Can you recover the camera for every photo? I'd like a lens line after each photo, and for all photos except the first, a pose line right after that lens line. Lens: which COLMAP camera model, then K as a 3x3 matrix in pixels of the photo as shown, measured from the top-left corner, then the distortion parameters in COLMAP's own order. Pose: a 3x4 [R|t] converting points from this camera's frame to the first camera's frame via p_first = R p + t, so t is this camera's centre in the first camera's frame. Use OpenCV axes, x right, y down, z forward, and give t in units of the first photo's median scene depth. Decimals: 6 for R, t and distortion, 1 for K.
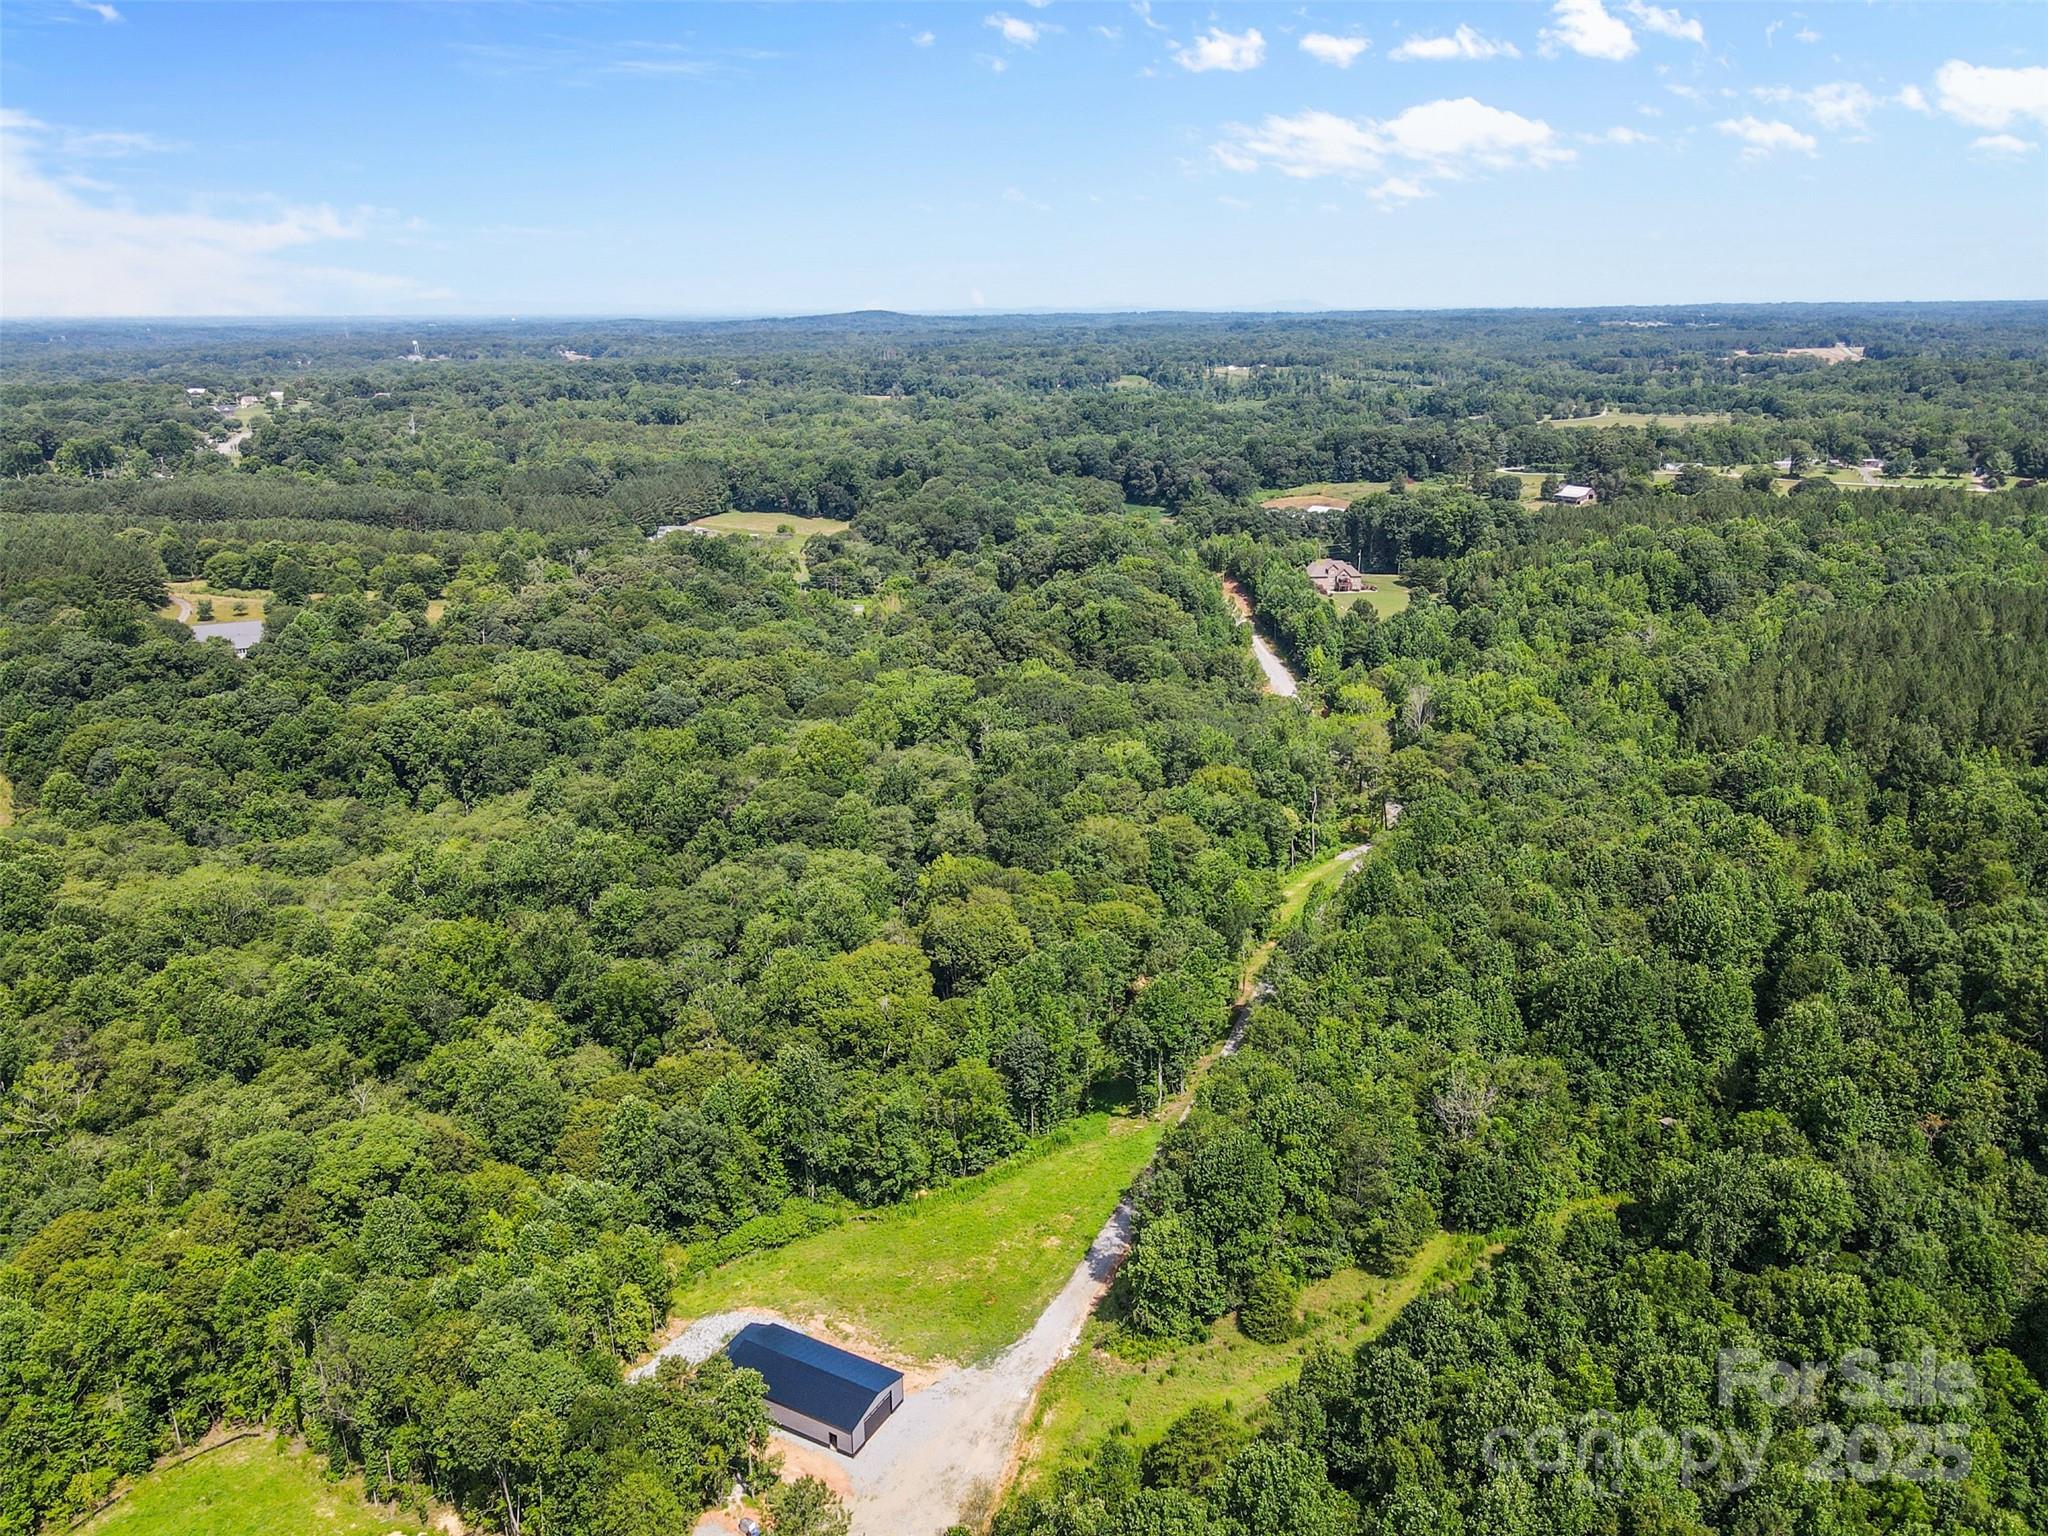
lens RADIAL K [[1491.7, 0, 1009.5], [0, 1491.7, 773.6], [0, 0, 1]] dist [0.010817, 0.019313]
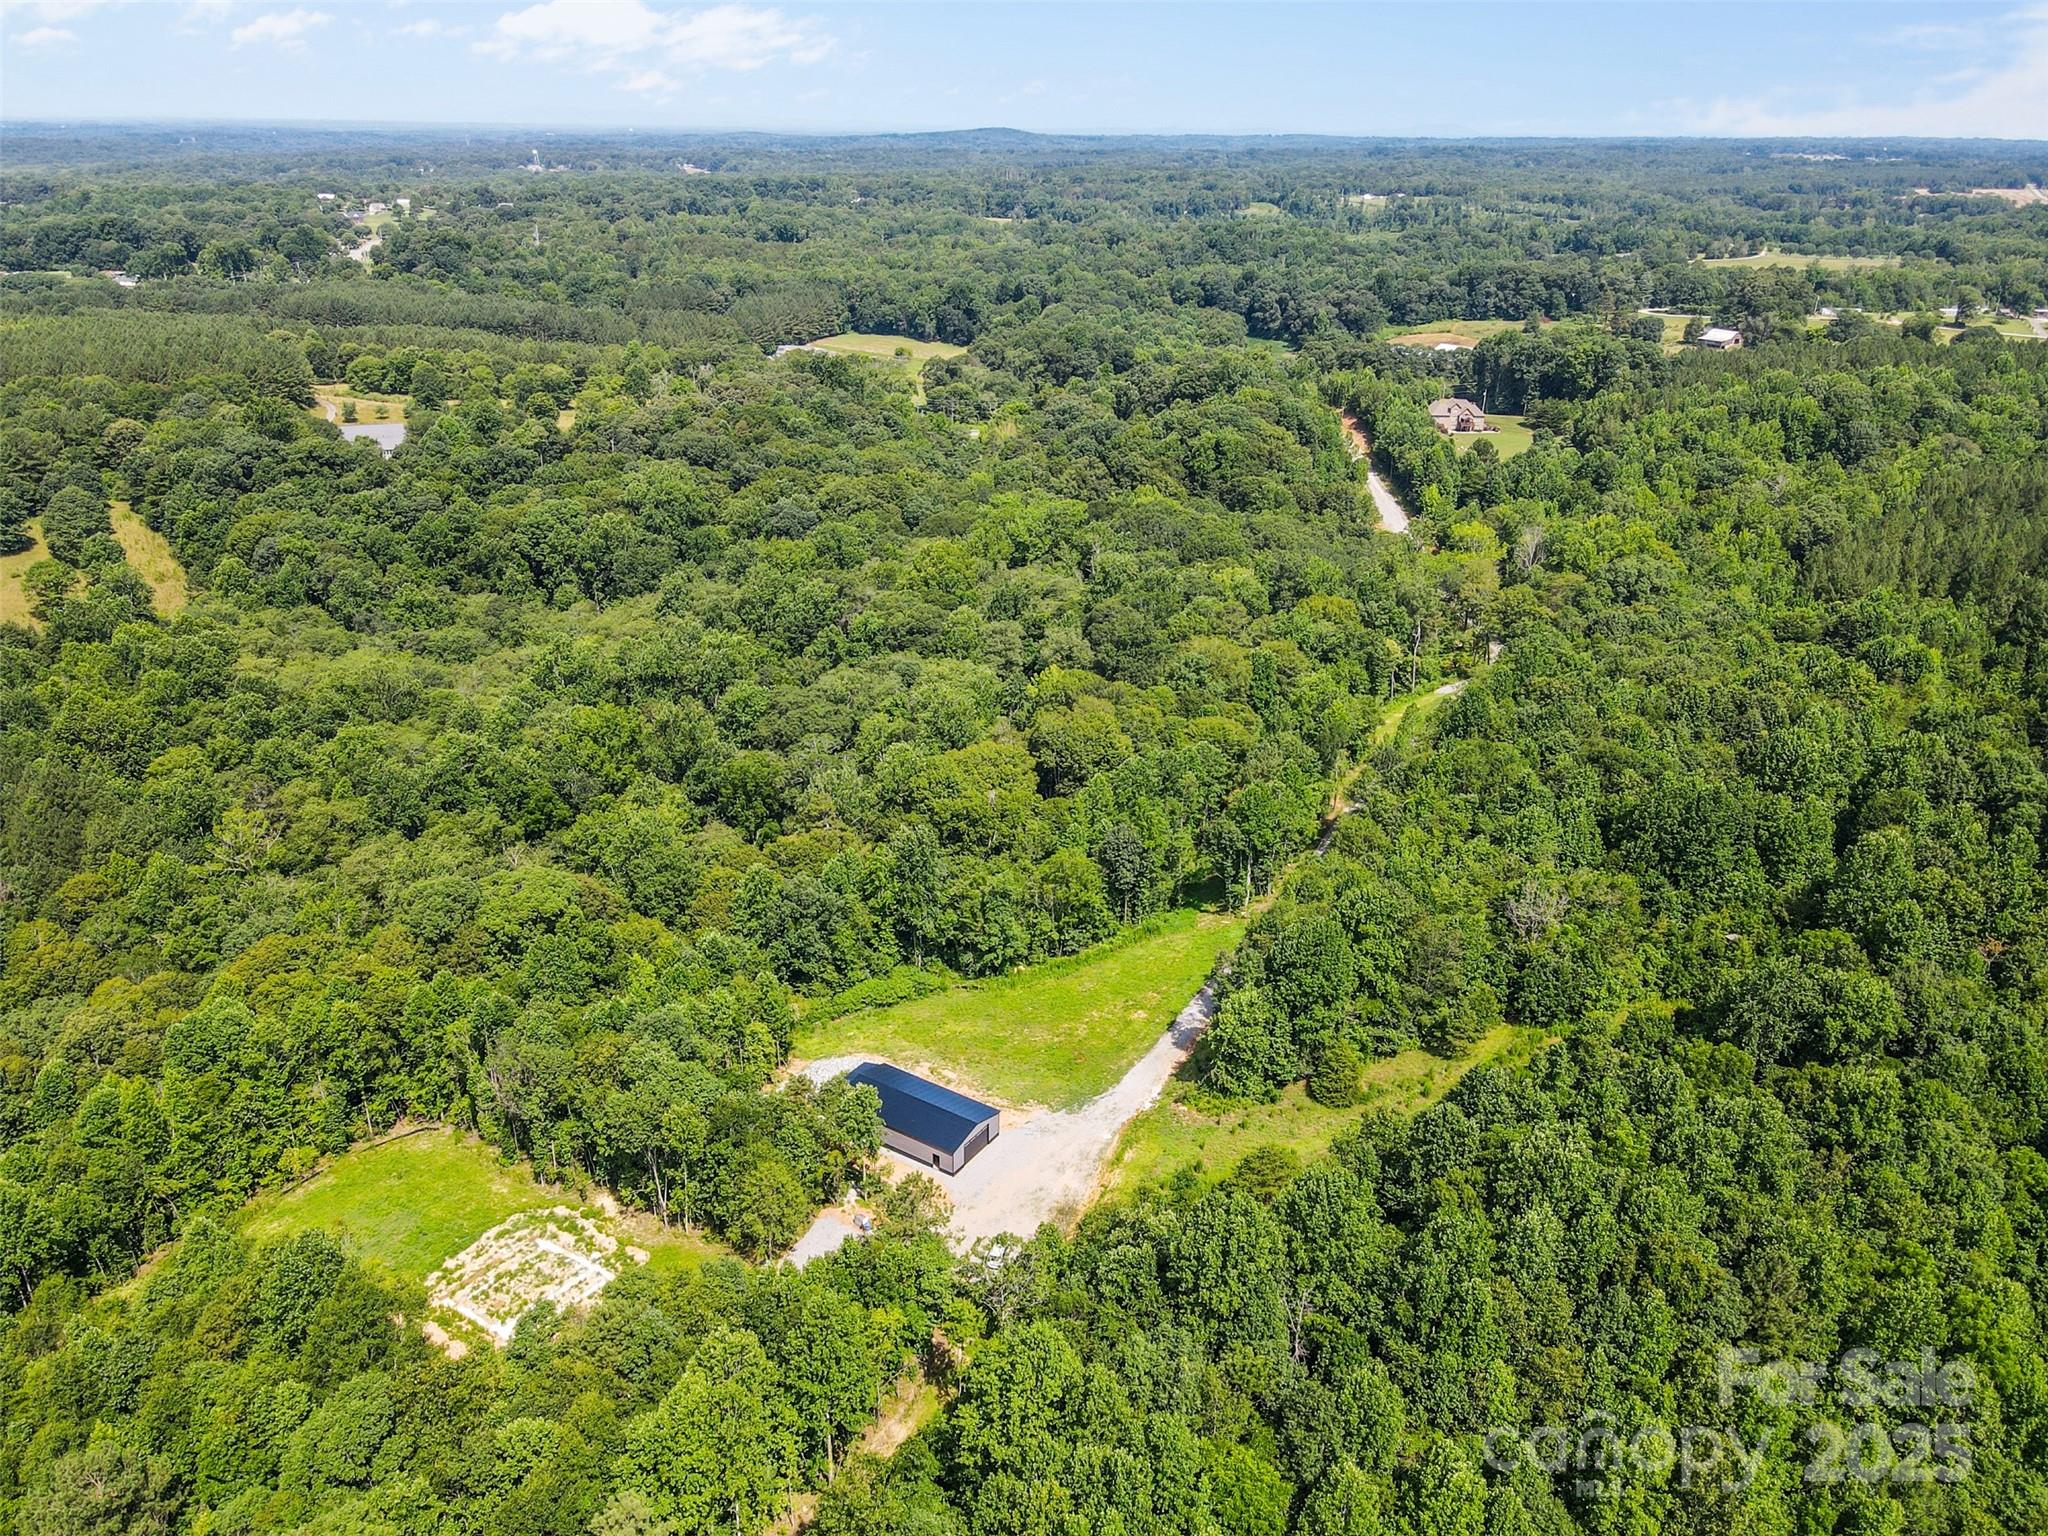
lens RADIAL K [[1491.7, 0, 1011.9], [0, 1491.7, 769.4], [0, 0, 1]] dist [0.010817, 0.019313]
pose [[0.996849, 0.047396, -0.063607, -0.001459], [-0.040574, 0.993689, 0.104571, 0.012361], [0.068162, -0.101660, 0.992481, -0.029945]]
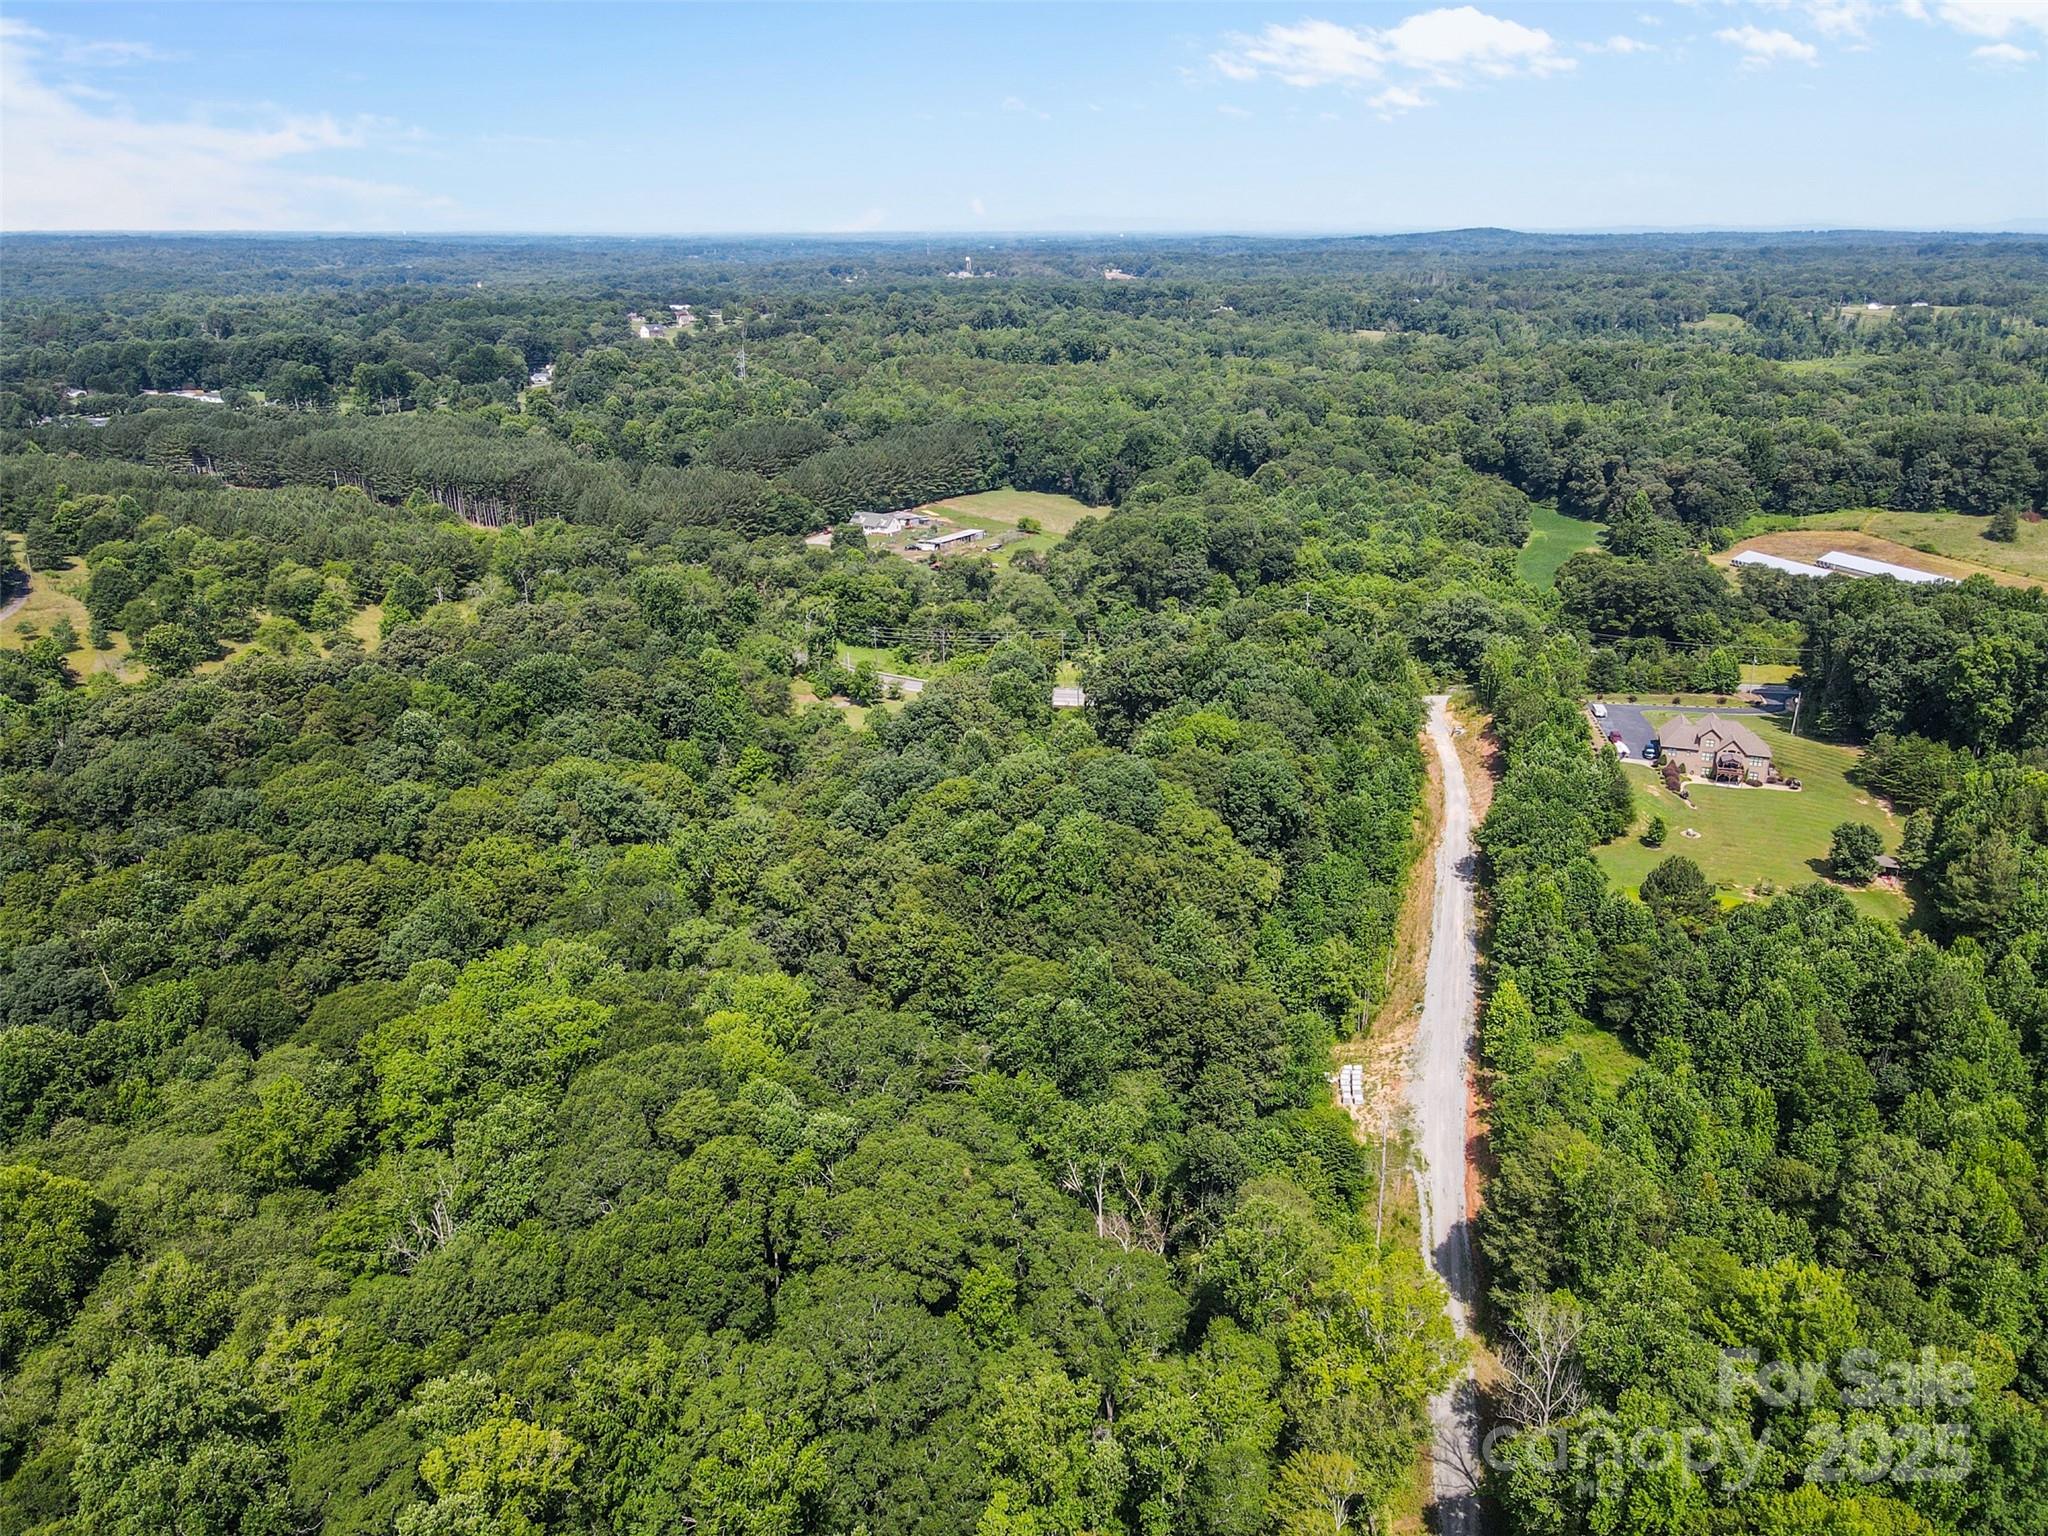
lens RADIAL K [[1491.7, 0, 1016.9], [0, 1491.7, 761.9], [0, 0, 1]] dist [0.010817, 0.019313]
pose [[0.923934, 0.137134, -0.357129, 0.263160], [-0.121738, 0.990408, 0.065357, -0.193986], [0.362666, -0.016909, 0.931766, 0.616457]]
